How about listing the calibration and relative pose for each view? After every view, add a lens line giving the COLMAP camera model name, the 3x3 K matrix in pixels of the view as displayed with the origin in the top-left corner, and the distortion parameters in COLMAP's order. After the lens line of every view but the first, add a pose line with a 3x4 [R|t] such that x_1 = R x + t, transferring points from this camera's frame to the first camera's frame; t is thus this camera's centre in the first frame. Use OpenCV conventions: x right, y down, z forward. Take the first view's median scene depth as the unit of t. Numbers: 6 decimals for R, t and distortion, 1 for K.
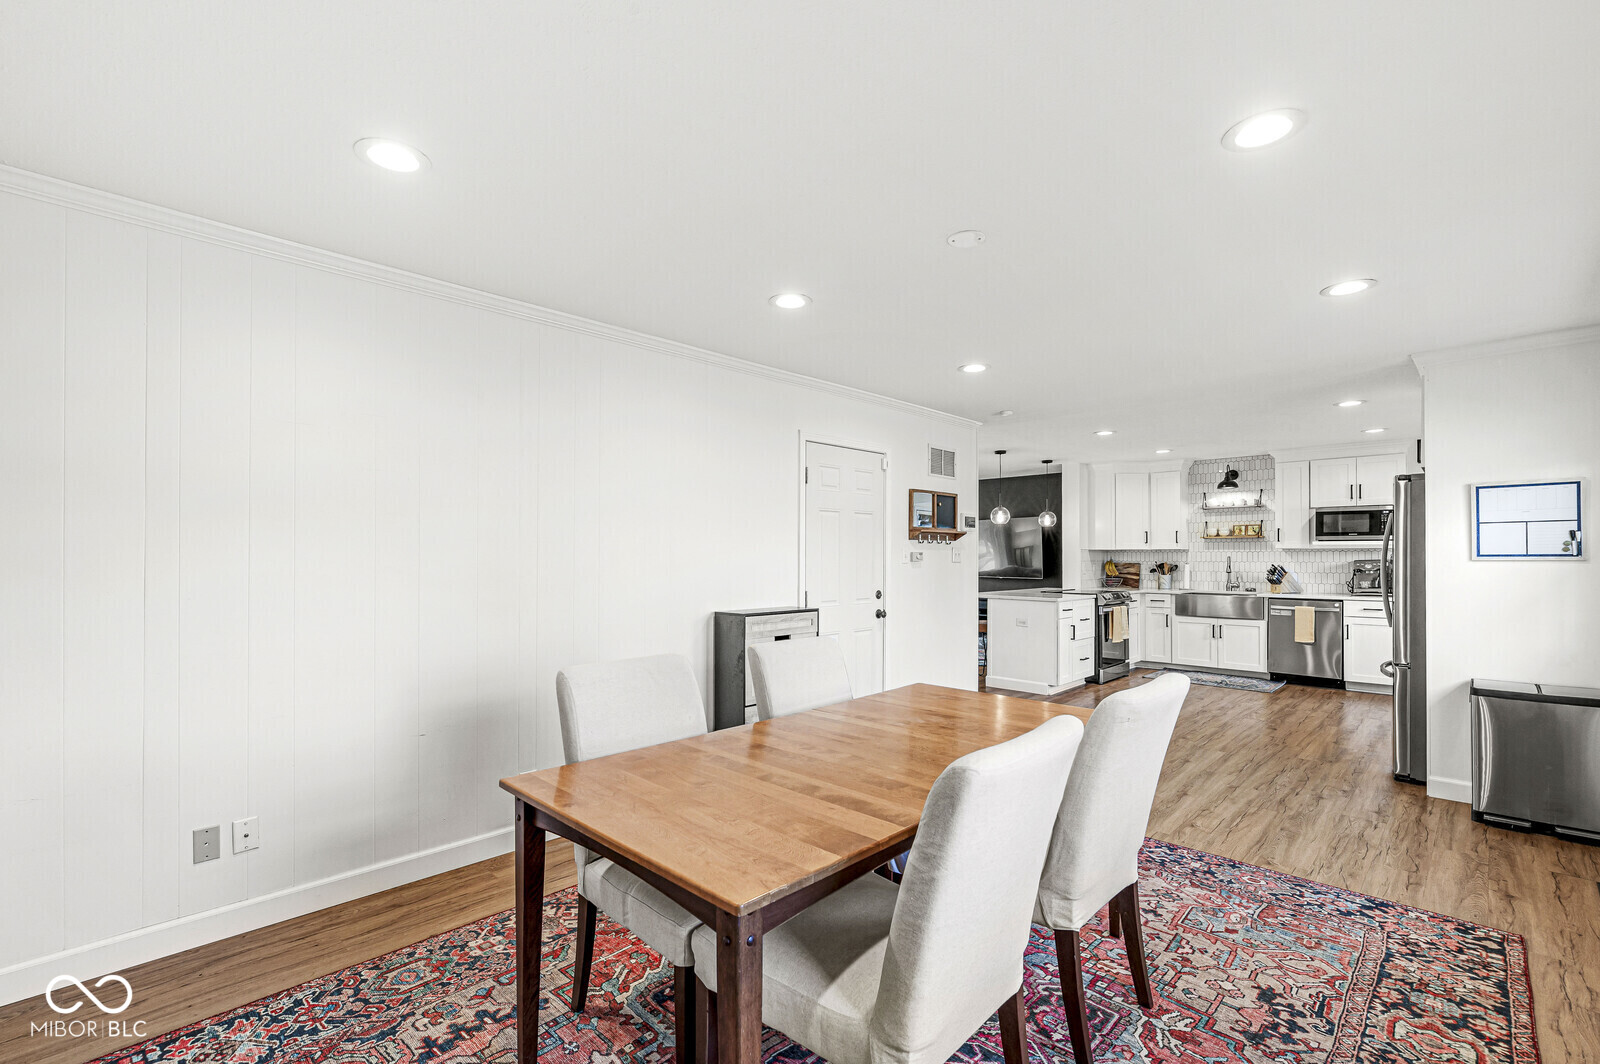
lens RADIAL K [[693.8, 0, 803.4], [0, 693.8, 555.2], [0, 0, 1]] dist [-0.000523, -0.000063]
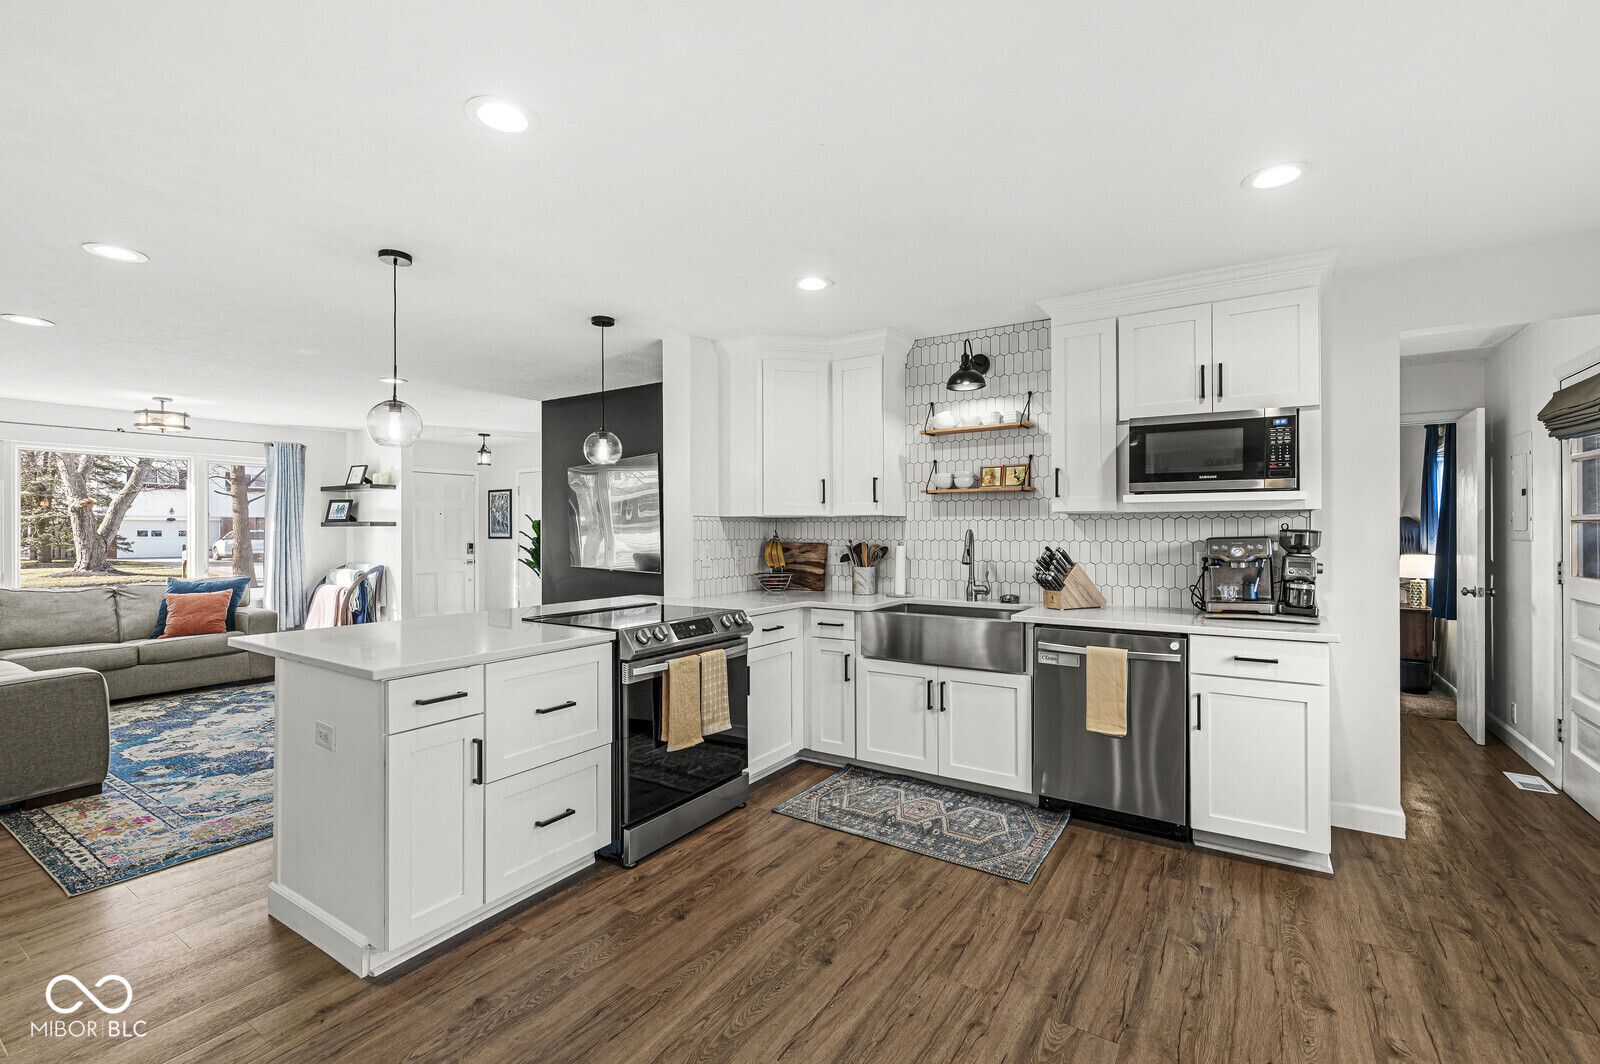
lens RADIAL K [[695.8, 0, 802.1], [0, 695.8, 529.9], [0, 0, 1]] dist [-0.000838, 0.000243]
pose [[0.980381, -0.002342, 0.197097, 0.457998], [0.002140, 0.999997, 0.001235, 0.001113], [-0.197100, -0.000788, 0.980383, 0.622054]]
